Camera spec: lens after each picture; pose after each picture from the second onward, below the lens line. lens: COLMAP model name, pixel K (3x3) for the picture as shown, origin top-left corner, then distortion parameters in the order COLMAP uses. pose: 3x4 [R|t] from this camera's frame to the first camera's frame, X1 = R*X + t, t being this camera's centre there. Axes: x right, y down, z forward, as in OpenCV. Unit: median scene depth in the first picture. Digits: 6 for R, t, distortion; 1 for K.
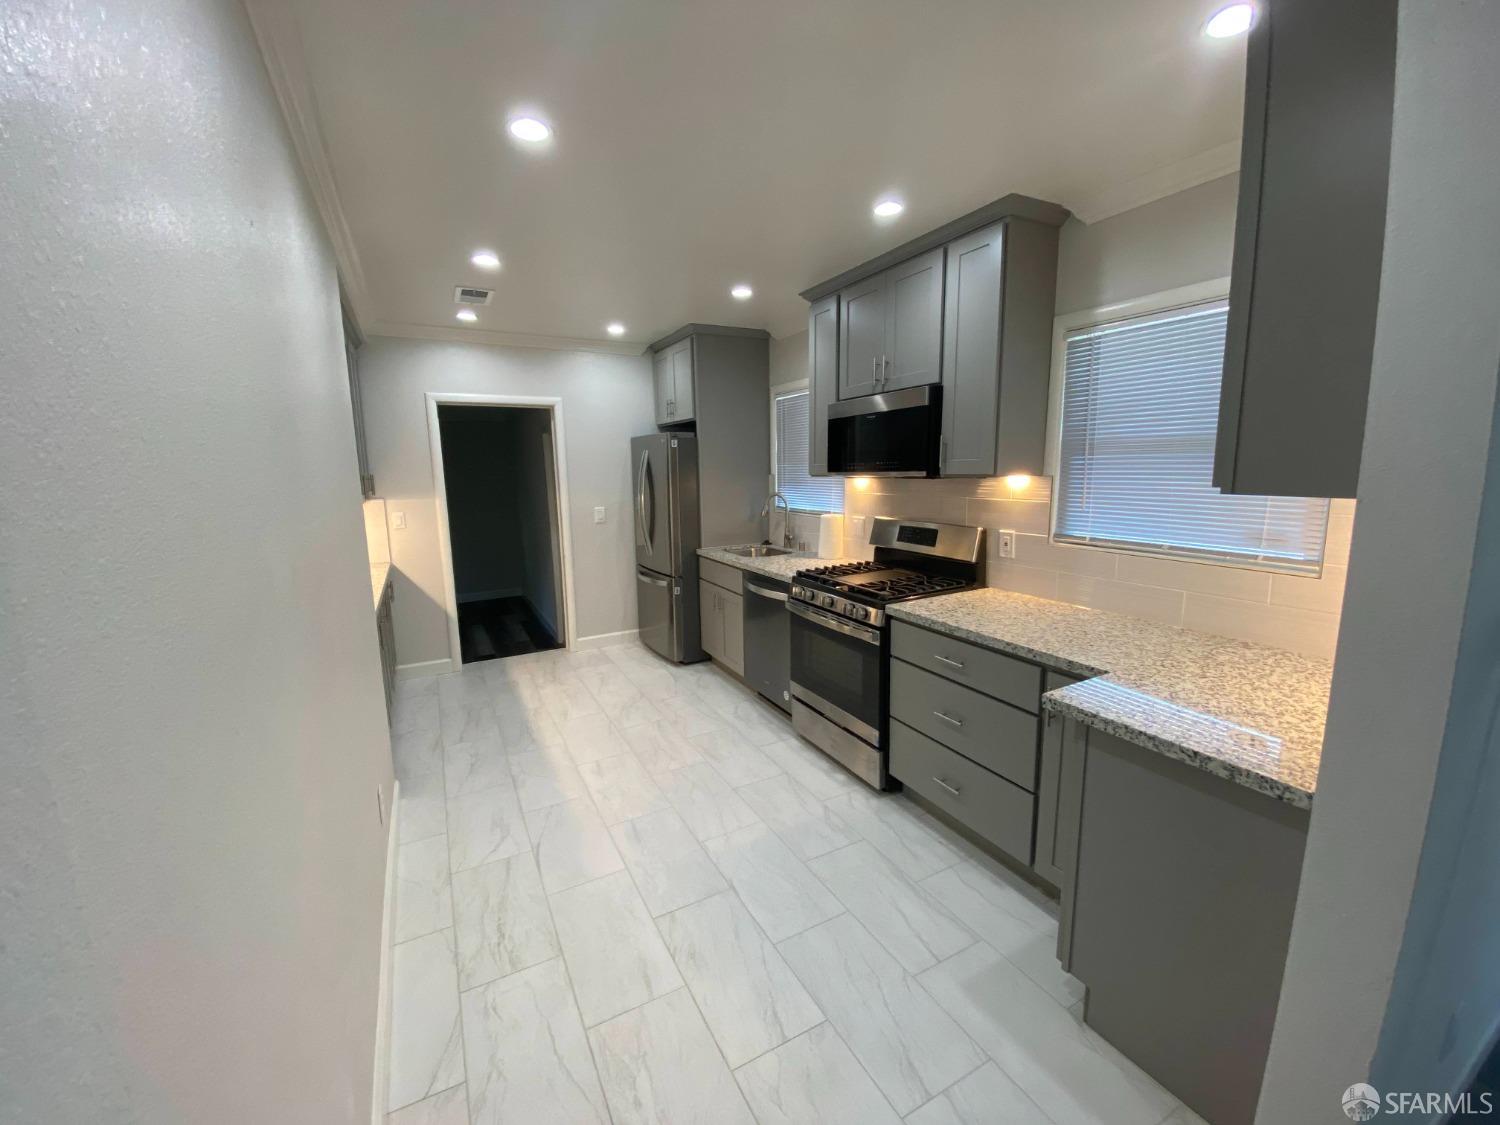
lens RADIAL K [[605.3, 0, 755.5], [0, 605.3, 561.9], [0, 0, 1]] dist [-0.004337, -0.000757]
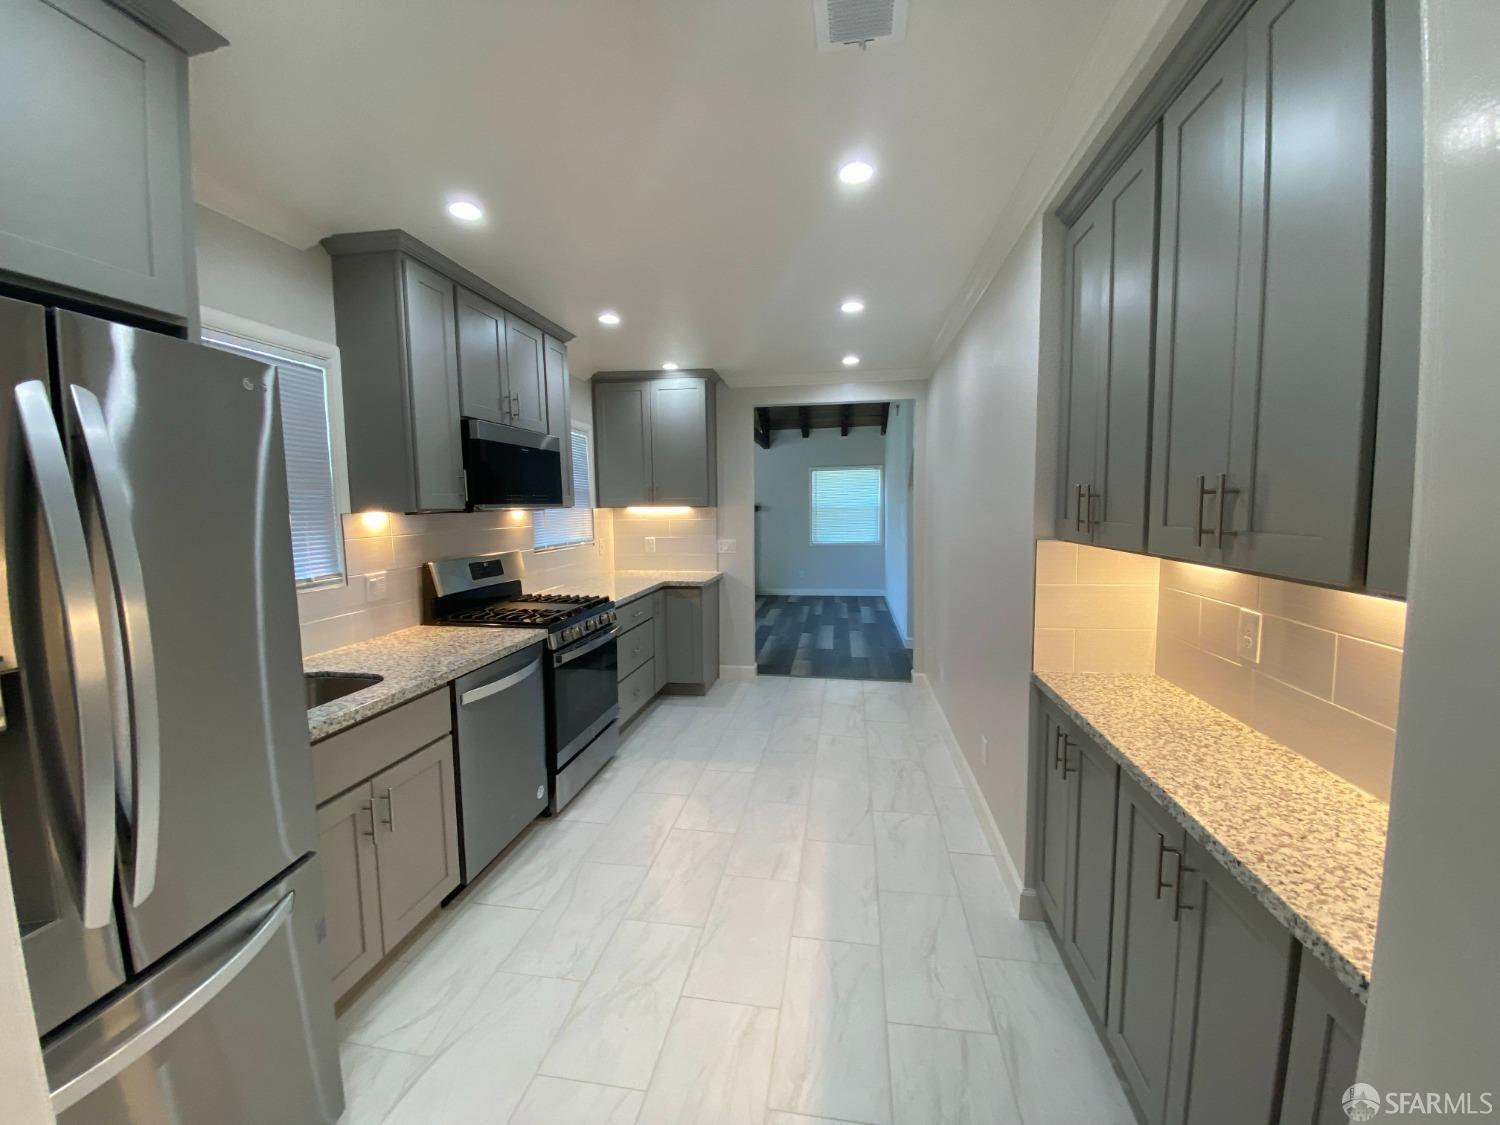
lens RADIAL K [[605.3, 0, 757.8], [0, 605.3, 560.7], [0, 0, 1]] dist [-0.004337, -0.000757]
pose [[-0.799148, -0.029940, 0.600388, -0.727475], [0.124064, 0.969042, 0.213460, -0.226773], [-0.588193, 0.245073, -0.770694, 1.580860]]
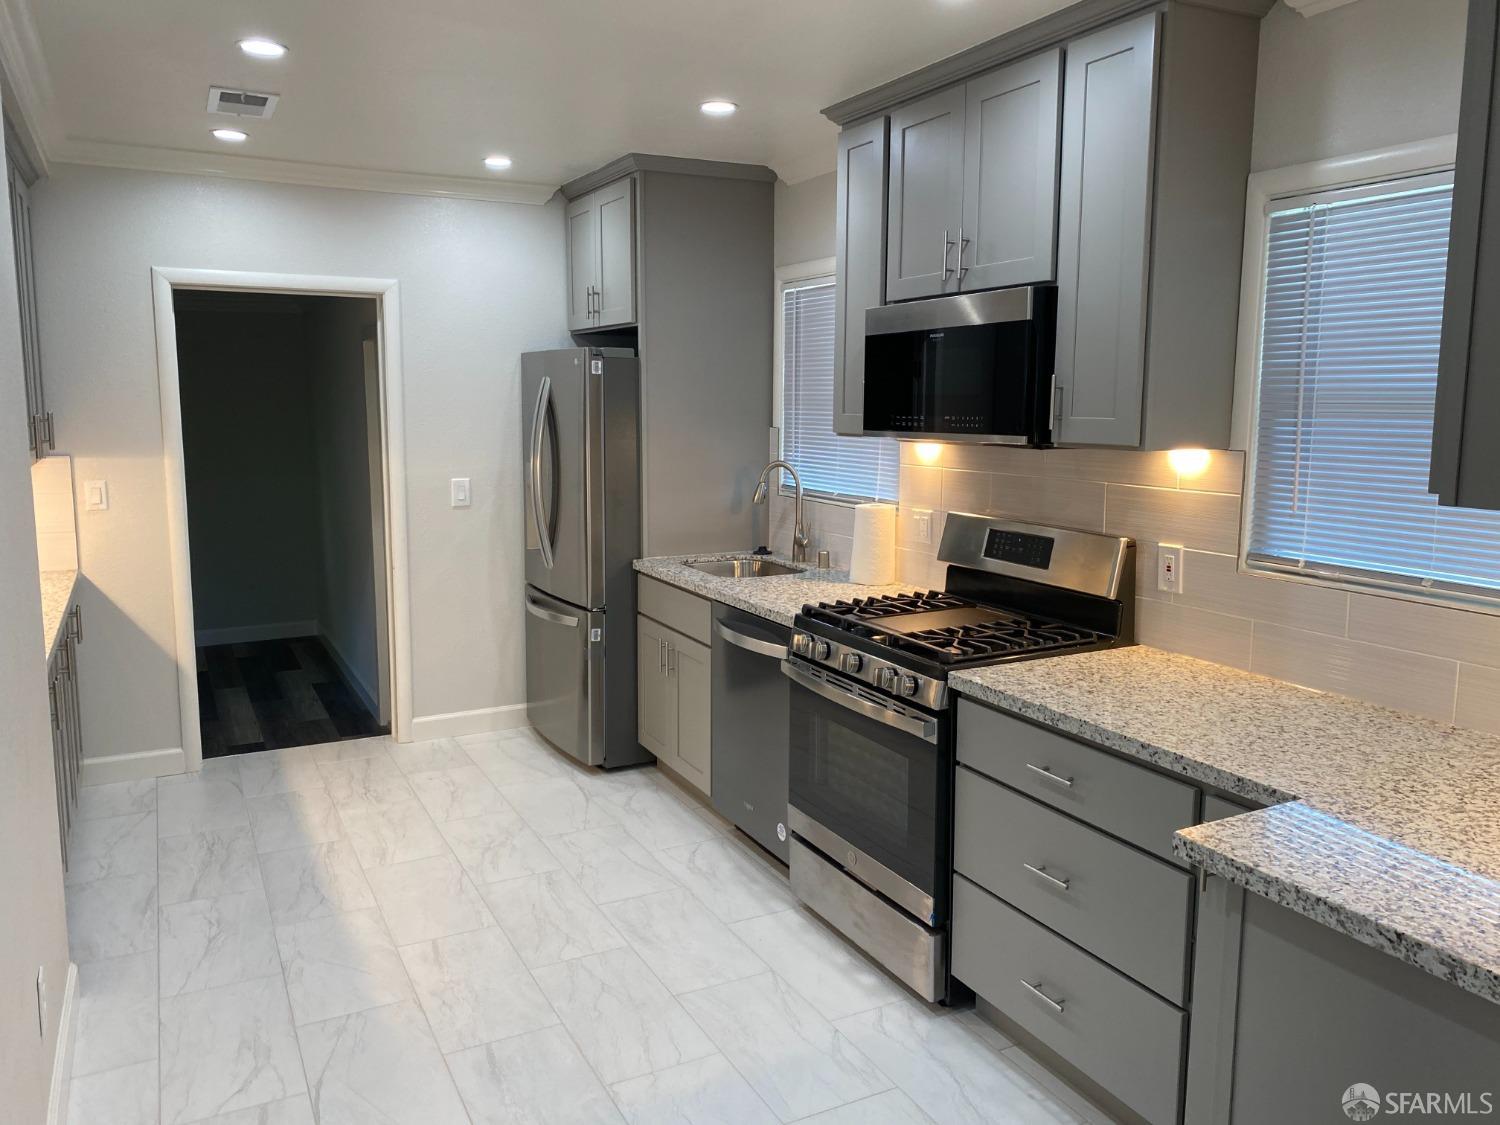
lens RADIAL K [[1155.7, 0, 760.8], [0, 1155.7, 553.4], [0, 0, 1]] dist [-0.034194, 0.053176]
pose [[0.999693, 0.023320, -0.008327, 0.041533], [-0.023503, 0.999469, -0.022584, -0.009400], [0.007796, 0.022773, 0.999710, -0.067585]]
